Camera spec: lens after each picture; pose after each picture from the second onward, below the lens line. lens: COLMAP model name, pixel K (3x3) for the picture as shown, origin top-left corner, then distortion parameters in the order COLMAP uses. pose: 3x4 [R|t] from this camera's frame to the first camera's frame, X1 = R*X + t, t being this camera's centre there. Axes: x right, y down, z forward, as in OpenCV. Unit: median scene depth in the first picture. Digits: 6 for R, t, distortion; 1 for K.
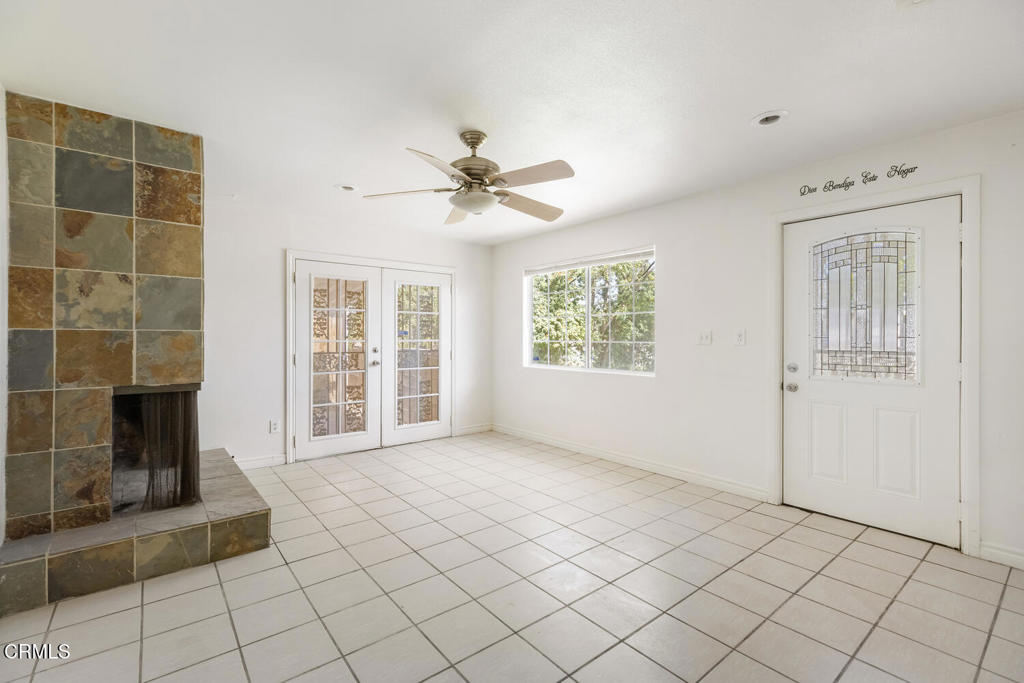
lens RADIAL K [[451.9, 0, 510.9], [0, 451.9, 338.2], [0, 0, 1]] dist [0.001815, 0.000307]
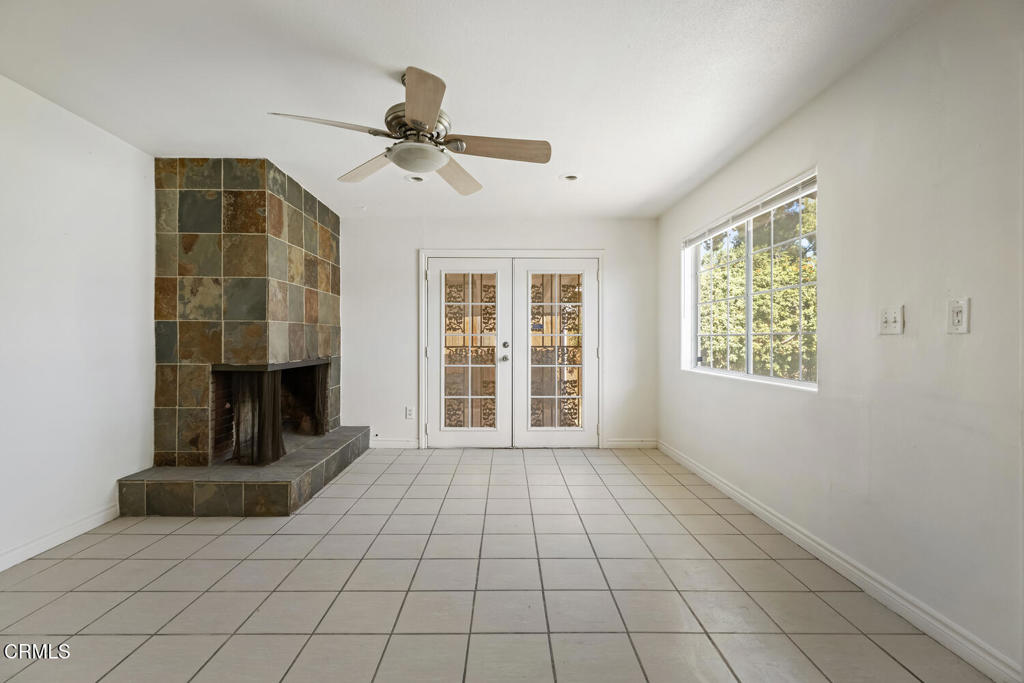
lens RADIAL K [[462.2, 0, 506.9], [0, 462.2, 337.1], [0, 0, 1]] dist [0.001554, 0.000232]
pose [[0.785217, -0.001092, -0.619220, 0.614842], [-0.003438, 0.999975, -0.006122, 0.033516], [0.619211, 0.006936, 0.785194, 0.469630]]
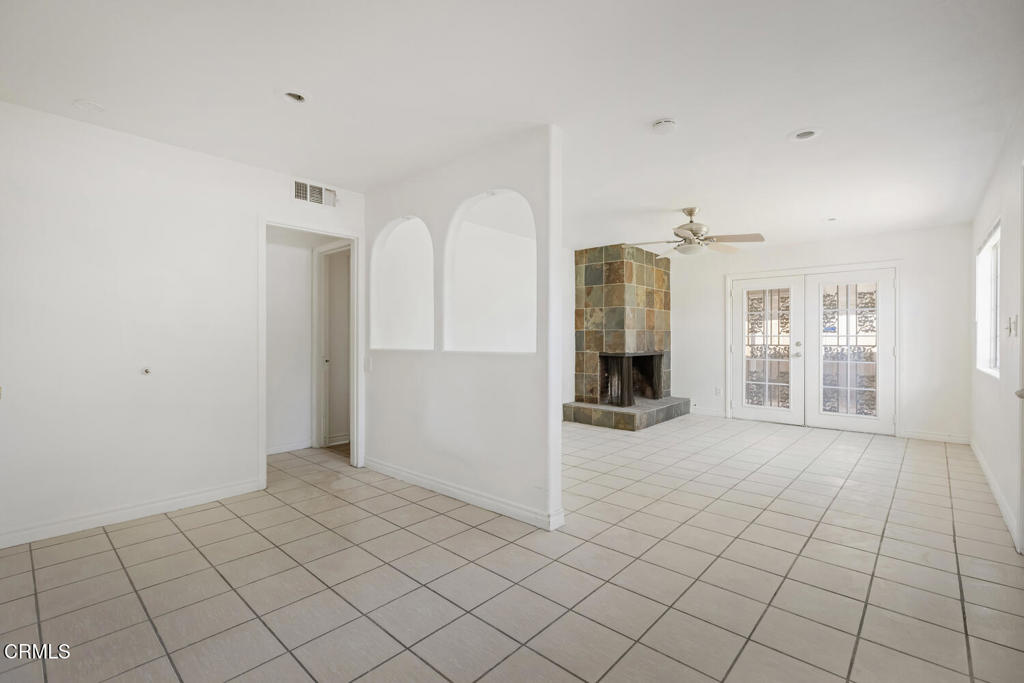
lens RADIAL K [[462.2, 0, 506.9], [0, 462.2, 337.1], [0, 0, 1]] dist [0.001554, 0.000232]
pose [[0.157023, 0.000620, -0.987595, 1.599909], [-0.003480, 0.999994, 0.000074, 0.022935], [0.987589, 0.003425, 0.157024, 0.072458]]
